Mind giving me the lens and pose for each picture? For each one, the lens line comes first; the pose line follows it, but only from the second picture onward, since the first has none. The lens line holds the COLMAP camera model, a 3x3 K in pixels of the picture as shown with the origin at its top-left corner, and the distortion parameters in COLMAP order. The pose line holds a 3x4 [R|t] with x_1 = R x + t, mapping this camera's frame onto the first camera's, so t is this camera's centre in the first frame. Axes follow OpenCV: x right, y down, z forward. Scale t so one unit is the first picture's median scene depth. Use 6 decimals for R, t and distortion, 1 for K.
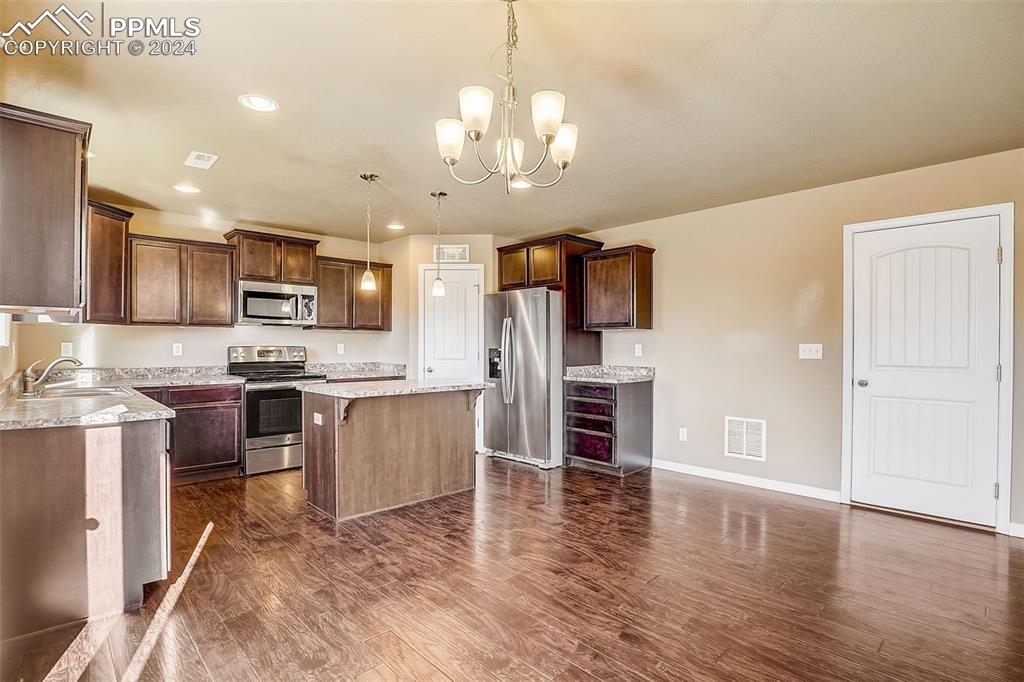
lens RADIAL K [[494.7, 0, 513.5], [0, 494.7, 347.7], [0, 0, 1]] dist [-0.033231, 0.000318]
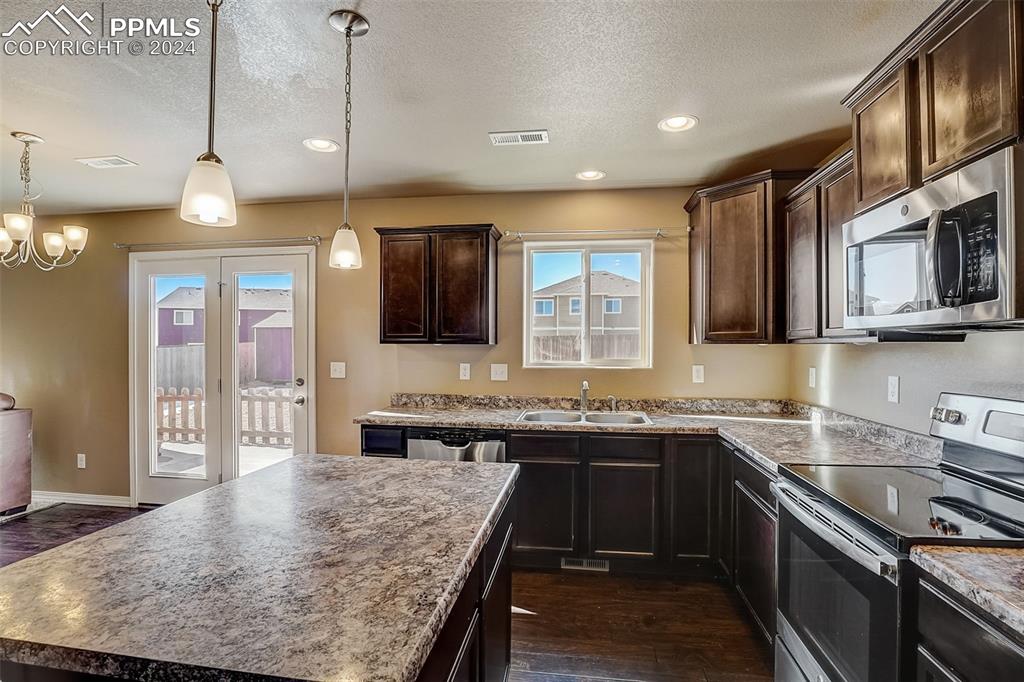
lens RADIAL K [[494.7, 0, 513.5], [0, 494.7, 347.7], [0, 0, 1]] dist [-0.033231, 0.000318]
pose [[-0.784963, -0.001671, -0.619540, -0.120380], [-0.009845, 0.999904, 0.009776, -0.044691], [0.619464, 0.013774, -0.784904, 1.299103]]
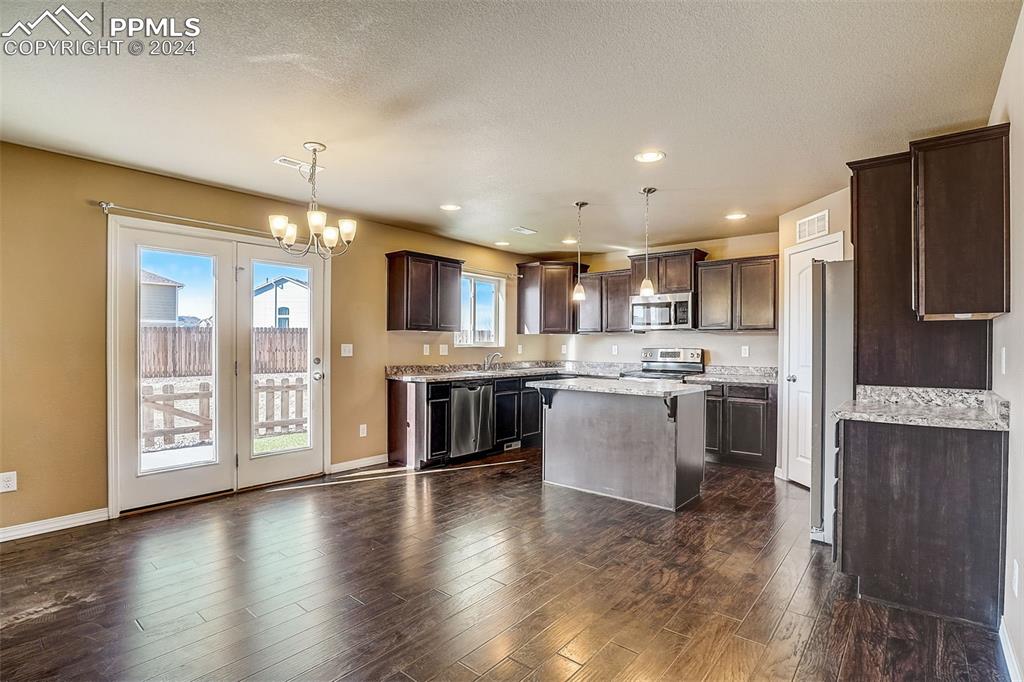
lens RADIAL K [[494.7, 0, 513.5], [0, 494.7, 347.7], [0, 0, 1]] dist [-0.033231, 0.000318]
pose [[0.107576, 0.001977, -0.994195, 0.771438], [-0.010321, 0.999946, 0.000872, -0.001799], [0.994143, 0.010167, 0.107591, 0.639606]]
